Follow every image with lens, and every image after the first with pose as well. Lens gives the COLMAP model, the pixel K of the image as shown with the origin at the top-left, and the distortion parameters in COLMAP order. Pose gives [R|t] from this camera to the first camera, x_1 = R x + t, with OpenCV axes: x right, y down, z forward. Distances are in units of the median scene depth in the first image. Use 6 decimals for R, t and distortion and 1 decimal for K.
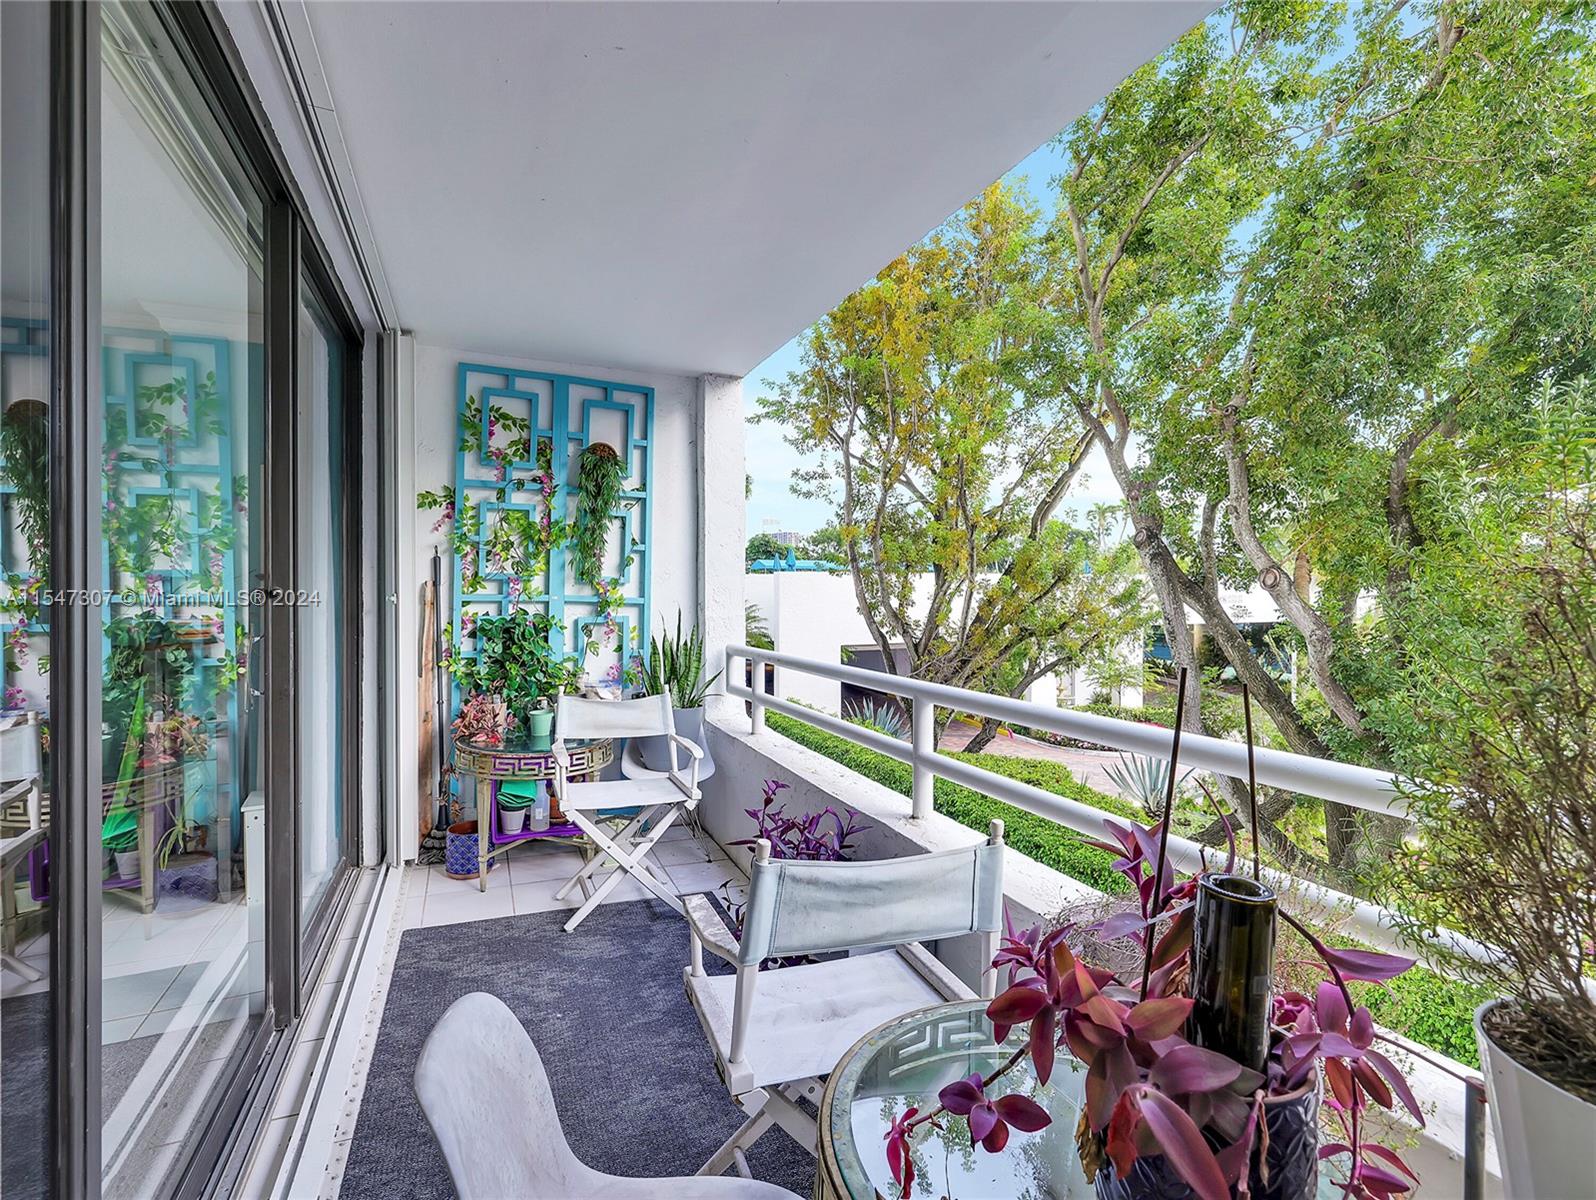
lens RADIAL K [[750.2, 0, 800.9], [0, 750.2, 598.0], [0, 0, 1]] dist [0.000234, -0.000017]
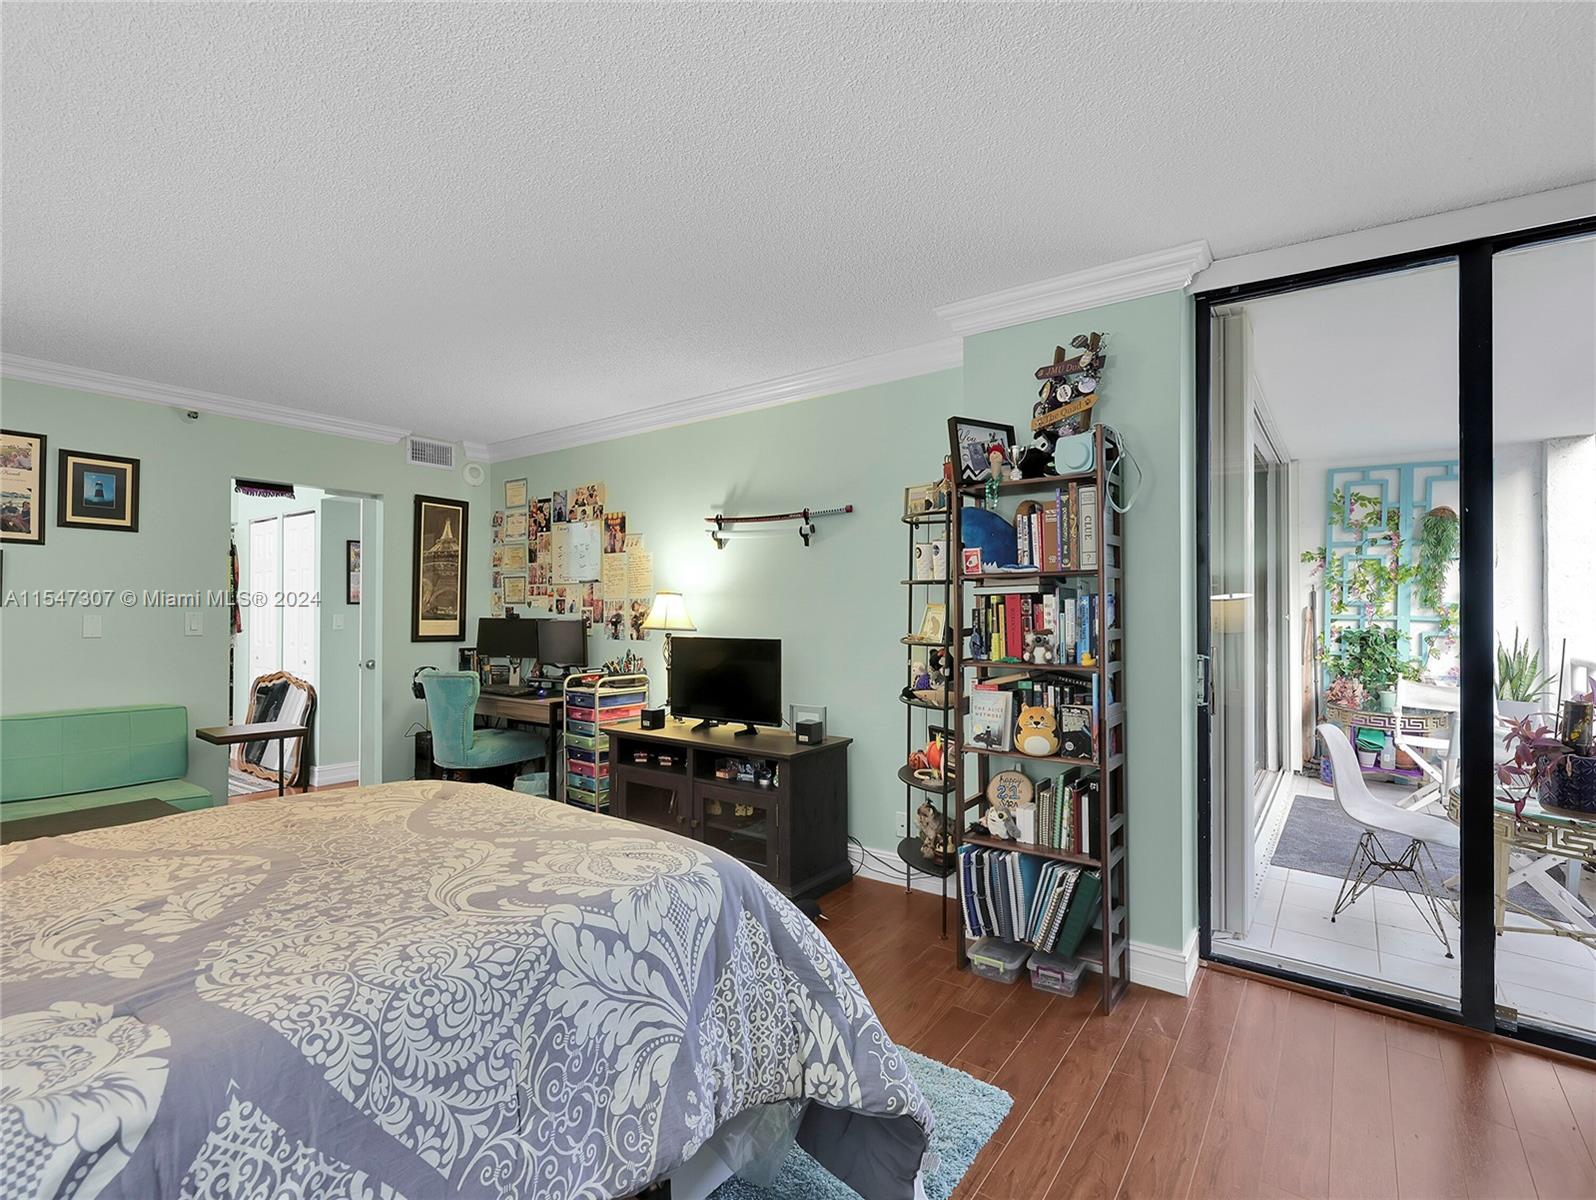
lens RADIAL K [[750.2, 0, 800.9], [0, 750.2, 598.0], [0, 0, 1]] dist [0.000234, -0.000017]
pose [[0.503223, -0.011882, -0.864075, 0.349784], [-0.010939, 0.999738, -0.020118, 0.003782], [0.864088, 0.019576, 0.502961, -0.754468]]
